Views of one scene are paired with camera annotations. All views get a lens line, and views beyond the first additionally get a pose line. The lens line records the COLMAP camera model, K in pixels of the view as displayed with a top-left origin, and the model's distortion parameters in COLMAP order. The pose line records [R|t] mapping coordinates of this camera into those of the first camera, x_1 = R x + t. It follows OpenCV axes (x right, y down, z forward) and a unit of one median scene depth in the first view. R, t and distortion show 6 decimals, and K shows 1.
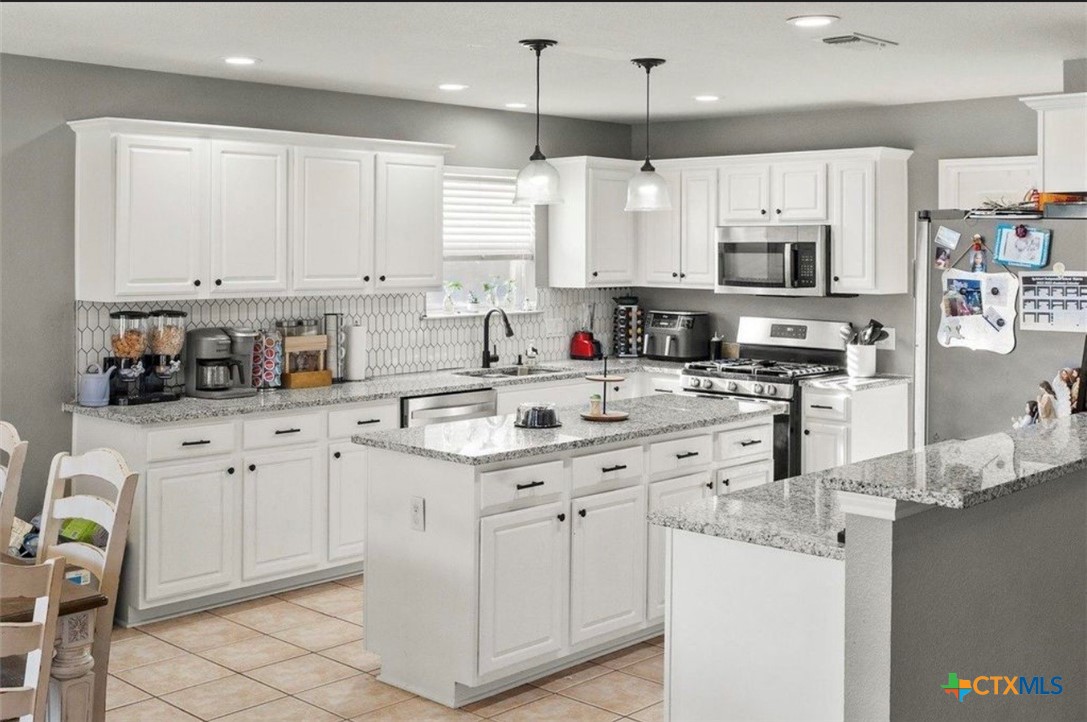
lens RADIAL K [[1271.3, 0, 546.3], [0, 1271.3, 361.4], [0, 0, 1]] dist [-0.006942, 0.000000]
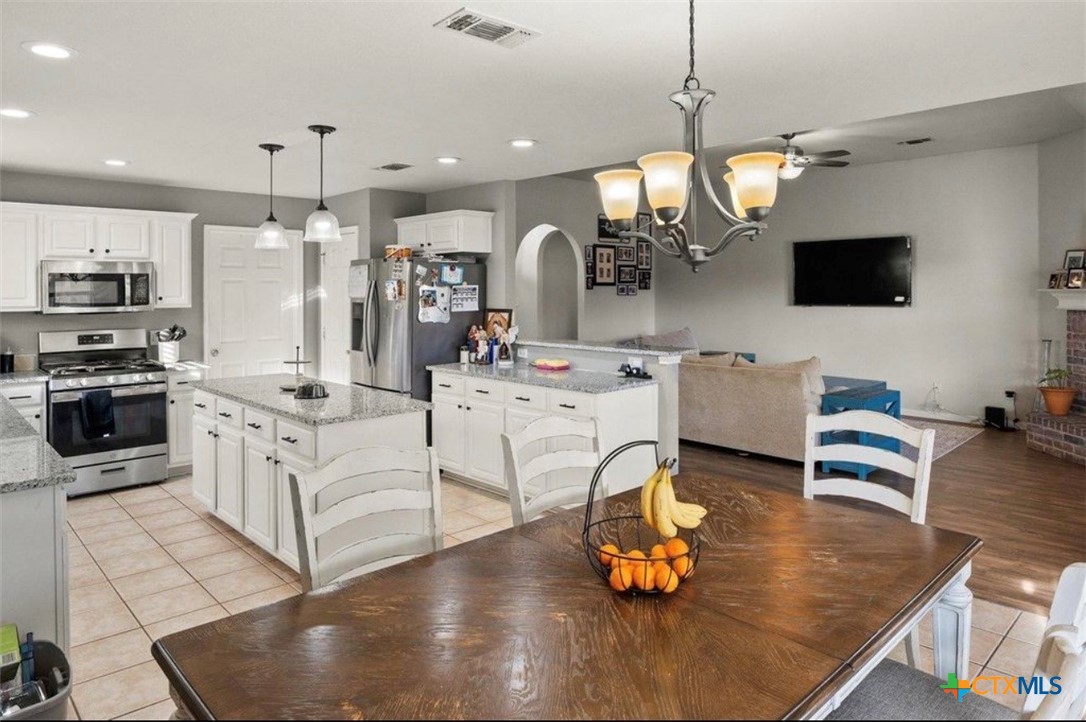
lens RADIAL K [[682.8, 0, 545.0], [0, 682.8, 358.1], [0, 0, 1]] dist [0.001164, 0.000631]
pose [[0.043558, -0.108322, 0.993161, -0.816716], [0.096973, 0.989869, 0.103710, -0.051501], [-0.994333, 0.091793, 0.053621, 0.753667]]
